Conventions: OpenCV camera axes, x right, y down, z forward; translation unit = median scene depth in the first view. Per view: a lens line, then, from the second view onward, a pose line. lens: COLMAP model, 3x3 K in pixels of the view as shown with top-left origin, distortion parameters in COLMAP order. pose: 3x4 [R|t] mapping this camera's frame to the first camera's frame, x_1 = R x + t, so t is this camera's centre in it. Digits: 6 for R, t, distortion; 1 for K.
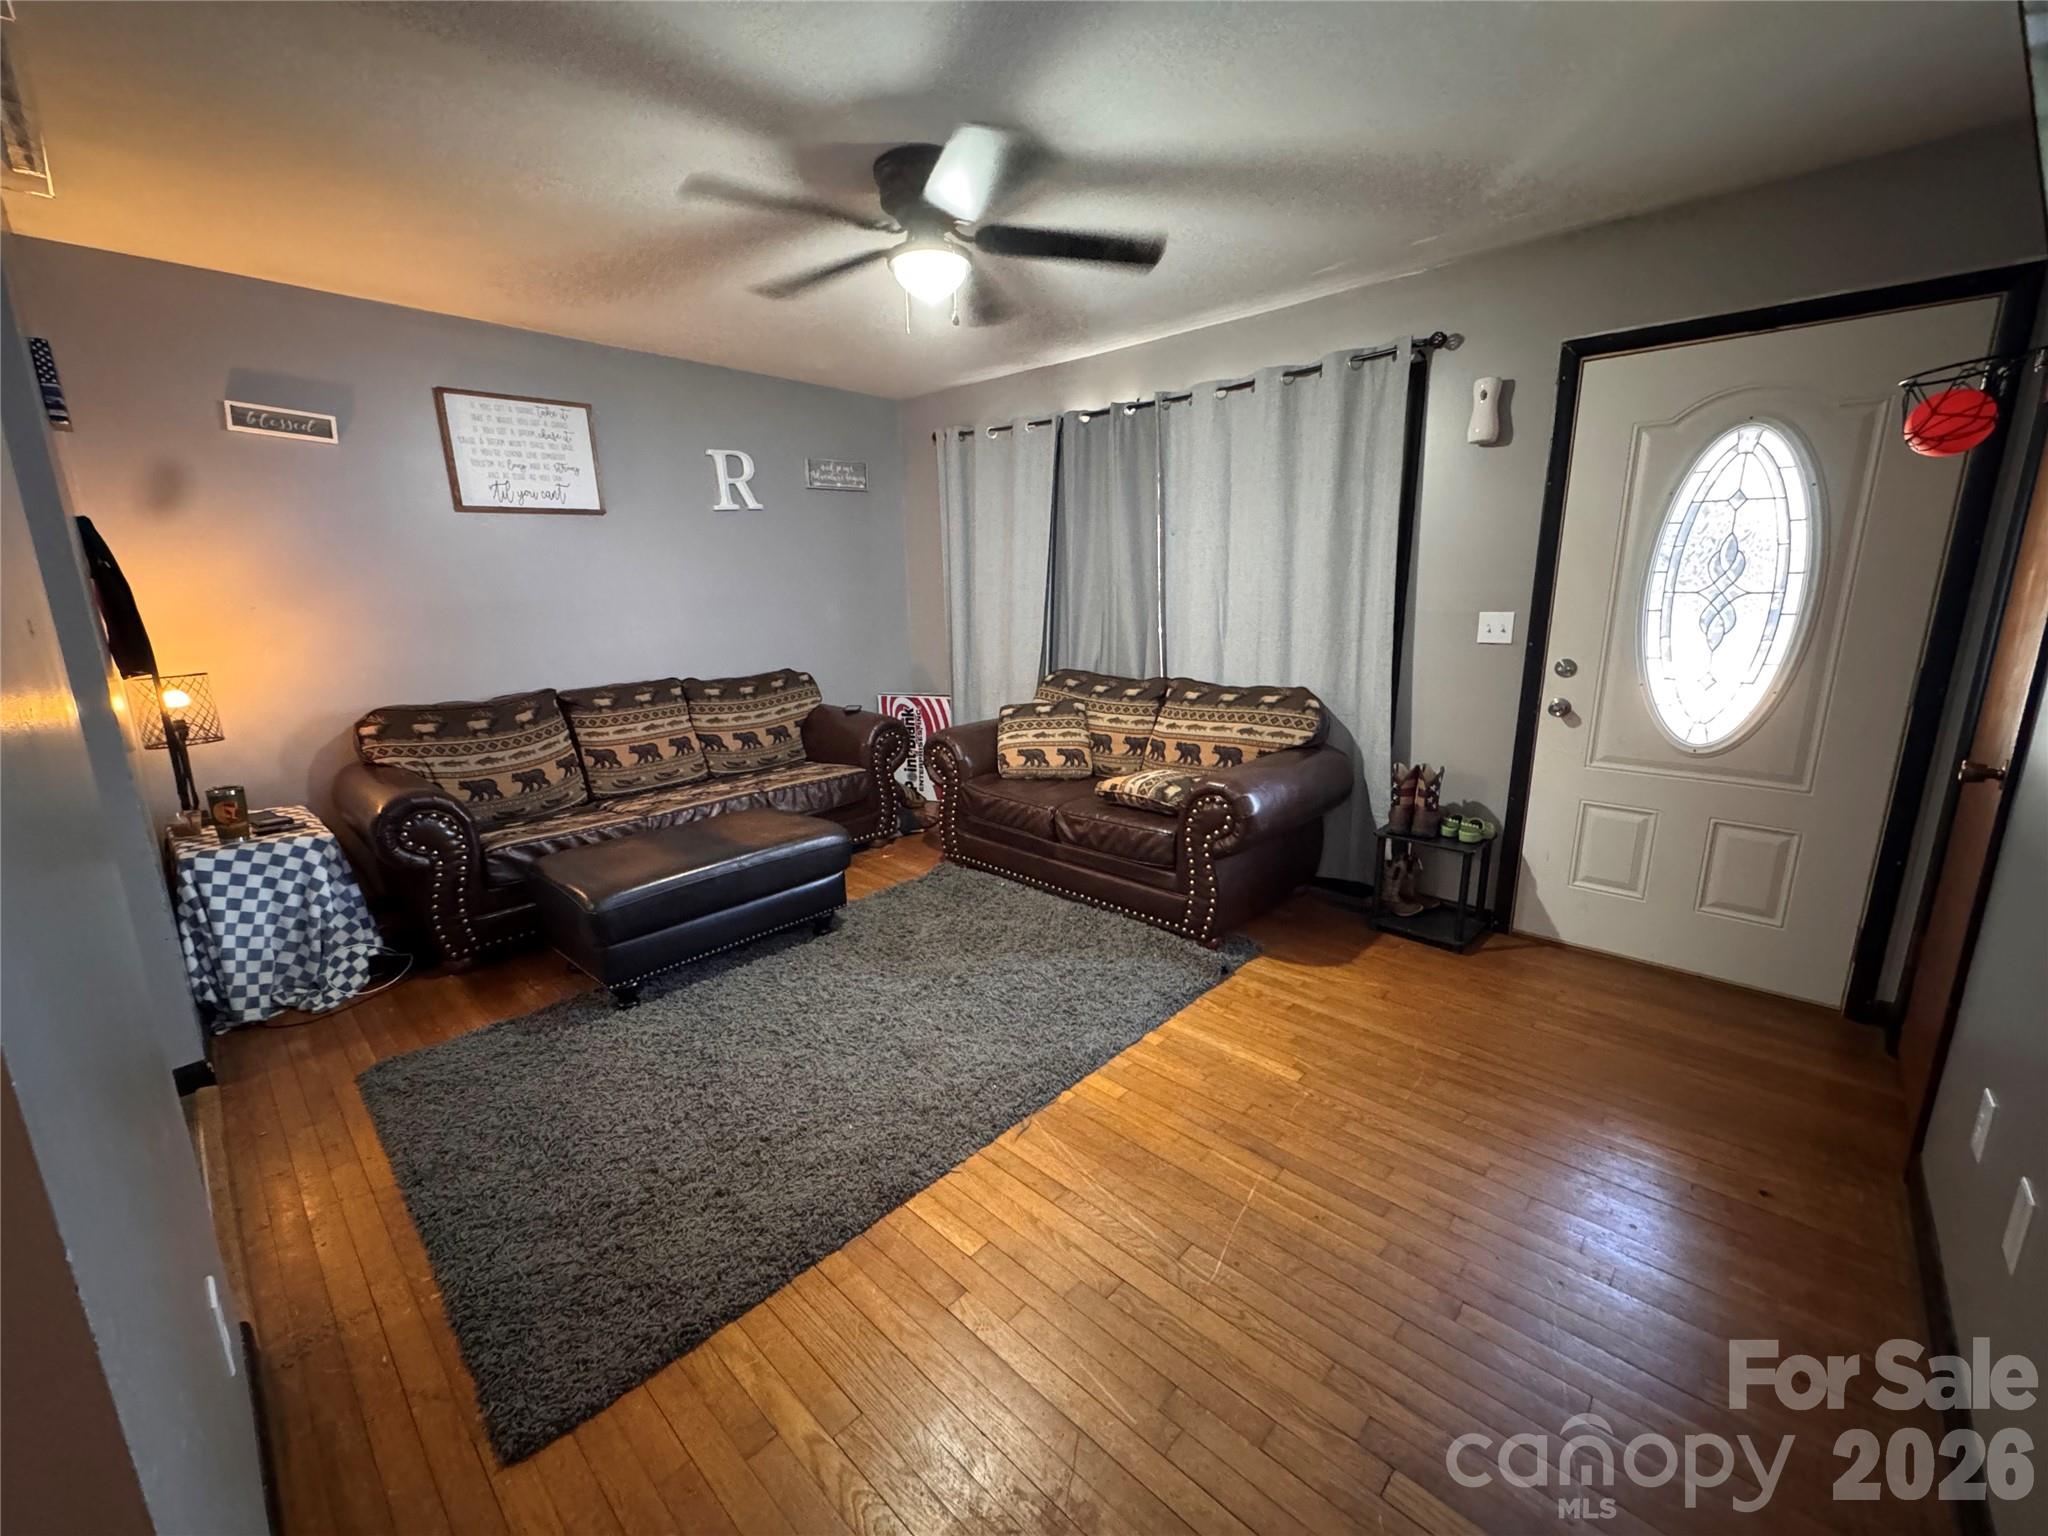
lens RADIAL K [[818.9, 0, 1023.3], [0, 818.9, 766.3], [0, 0, 1]] dist [-0.001852, 0.000948]
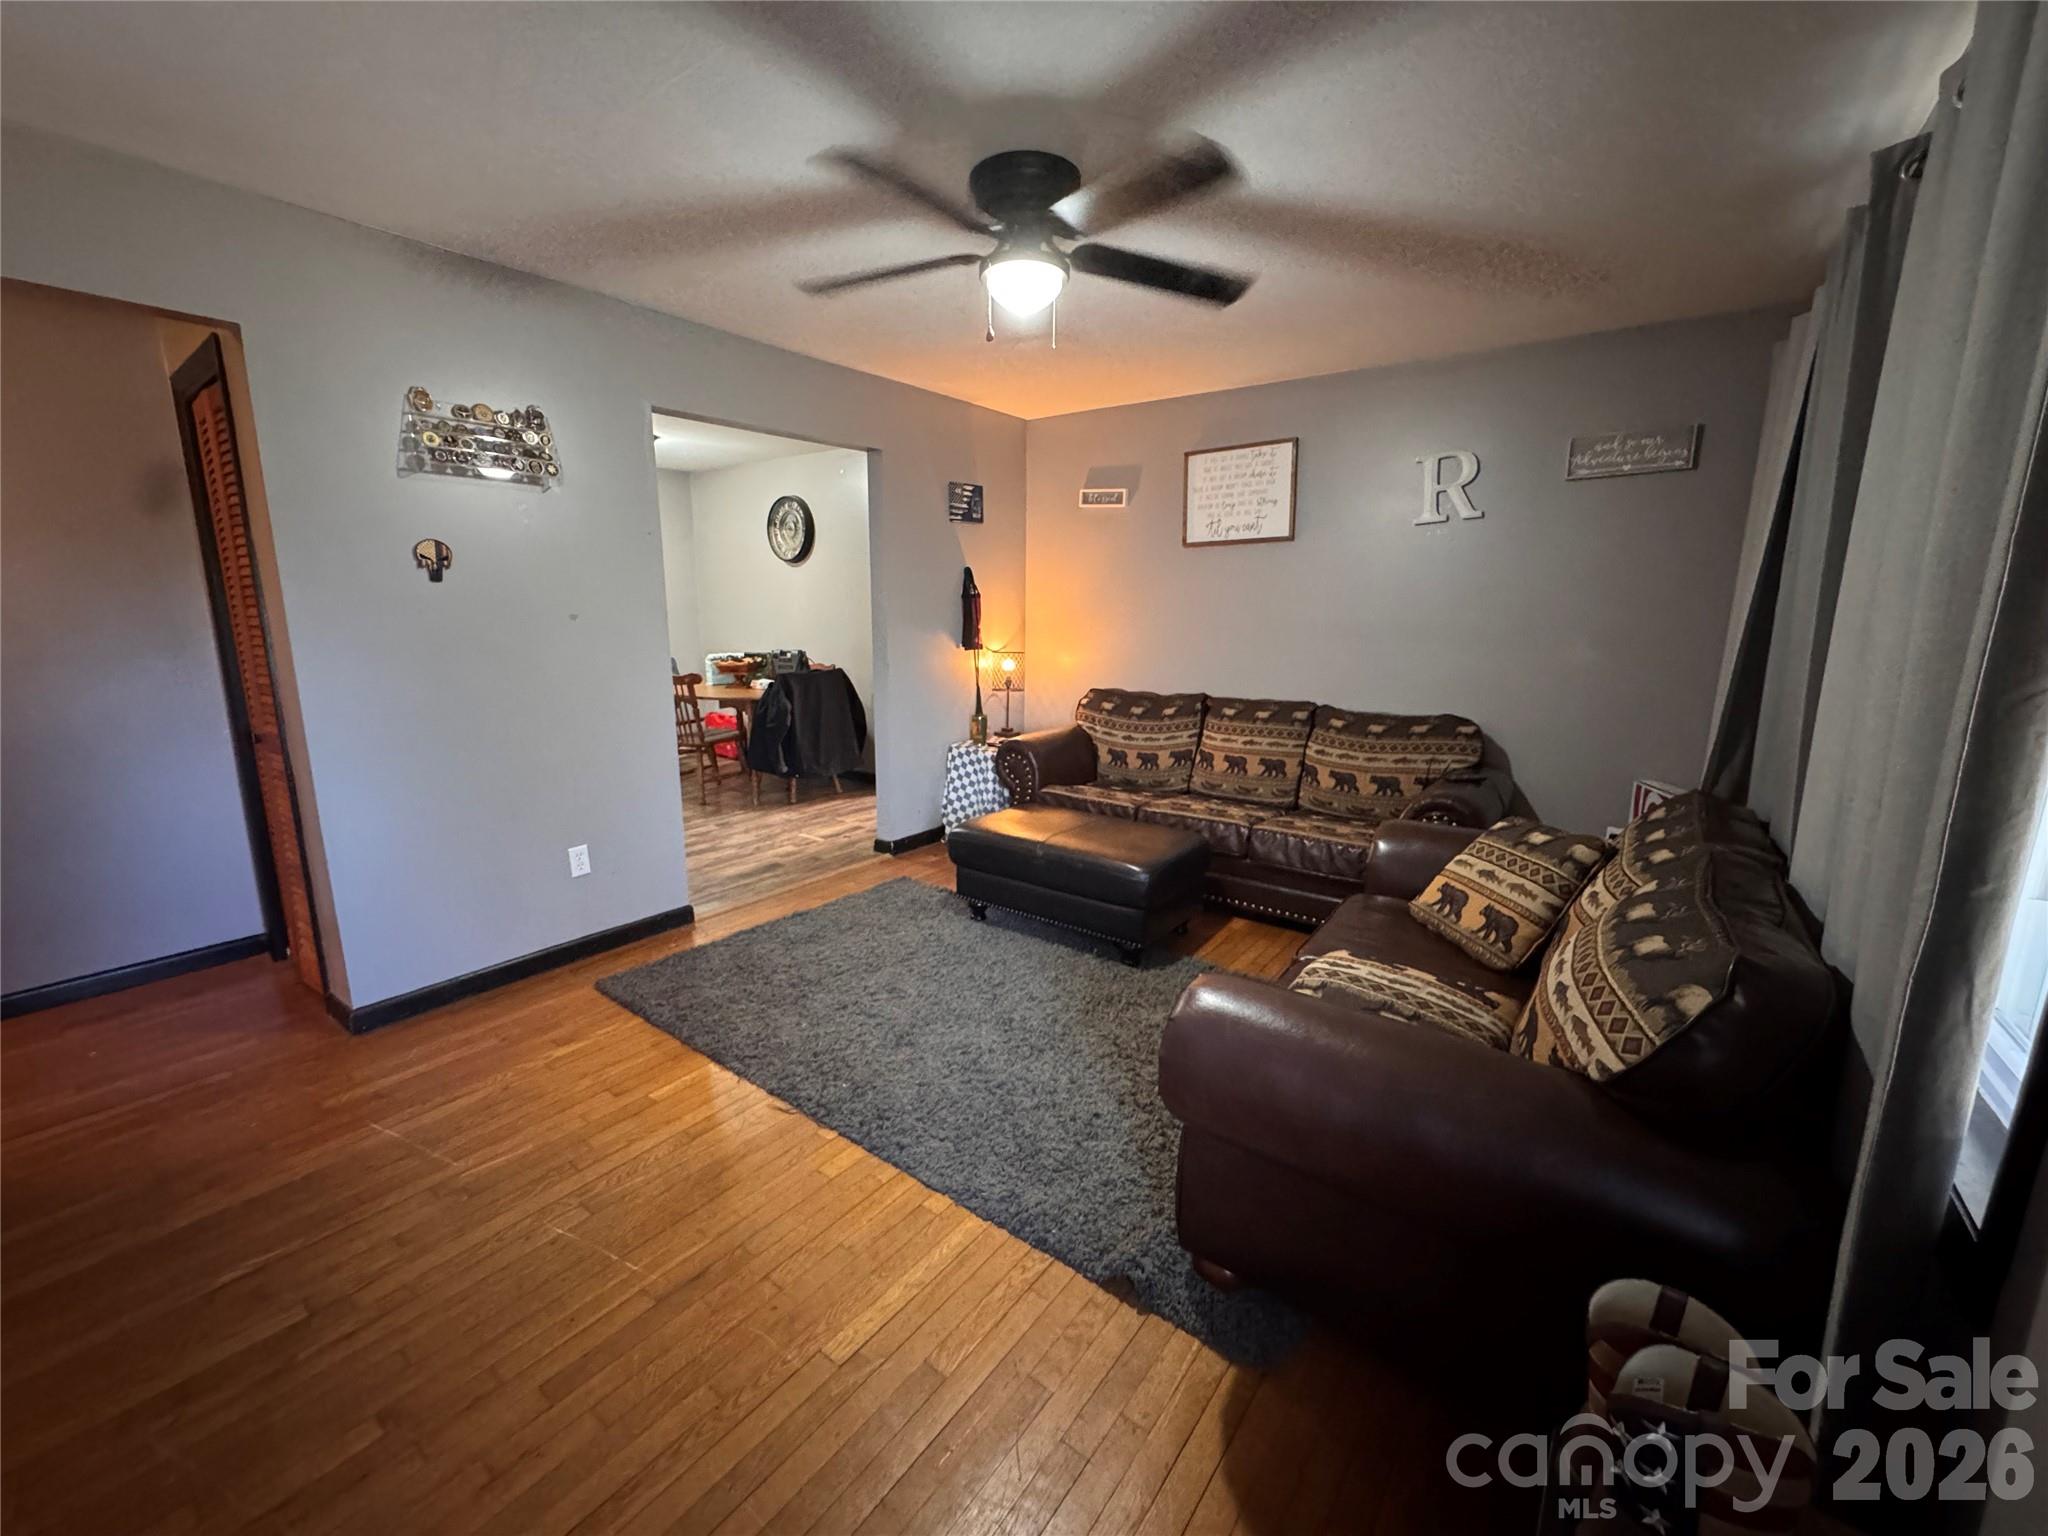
lens RADIAL K [[821.2, 0, 1024.0], [0, 821.2, 768.0], [0, 0, 1]] dist [-0.007227, 0.000063]
pose [[0.101868, 0.210045, -0.972370, 0.591152], [-0.224457, 0.957102, 0.183233, -0.157018], [0.969145, 0.199590, 0.144644, 0.627380]]
